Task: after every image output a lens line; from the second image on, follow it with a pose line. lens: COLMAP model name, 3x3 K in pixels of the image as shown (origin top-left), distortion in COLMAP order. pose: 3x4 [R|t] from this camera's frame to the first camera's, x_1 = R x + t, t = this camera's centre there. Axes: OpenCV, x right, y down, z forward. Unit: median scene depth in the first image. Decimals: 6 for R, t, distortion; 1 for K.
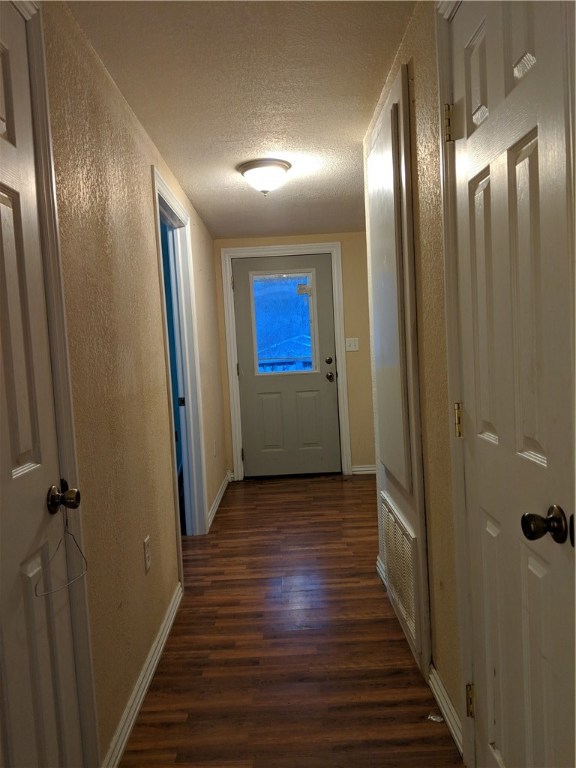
lens RADIAL K [[615.3, 0, 288.0], [0, 615.3, 384.0], [0, 0, 1]] dist [0.094230, -0.132482]
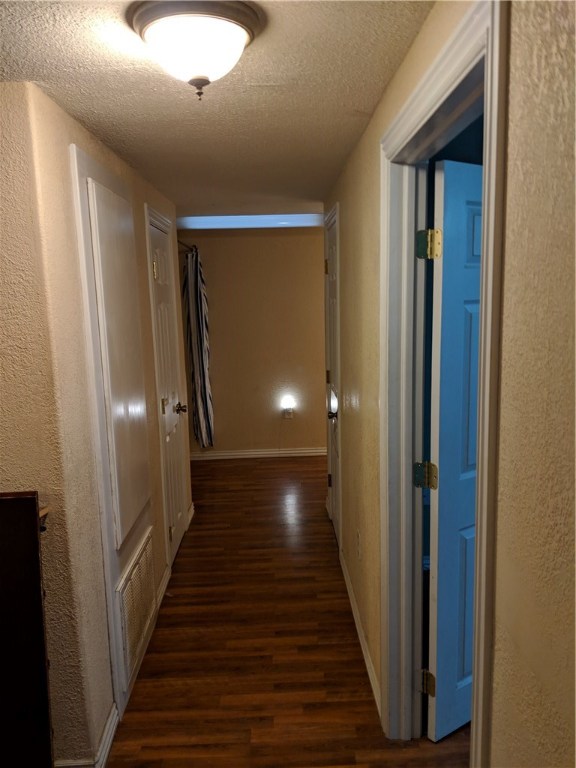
lens RADIAL K [[615.3, 0, 288.0], [0, 615.3, 384.0], [0, 0, 1]] dist [0.094230, -0.132482]
pose [[-0.996868, 0.079009, 0.003349, -0.110999], [0.078010, 0.975550, 0.205467, -0.280139], [0.012966, 0.205085, -0.978658, 2.030578]]
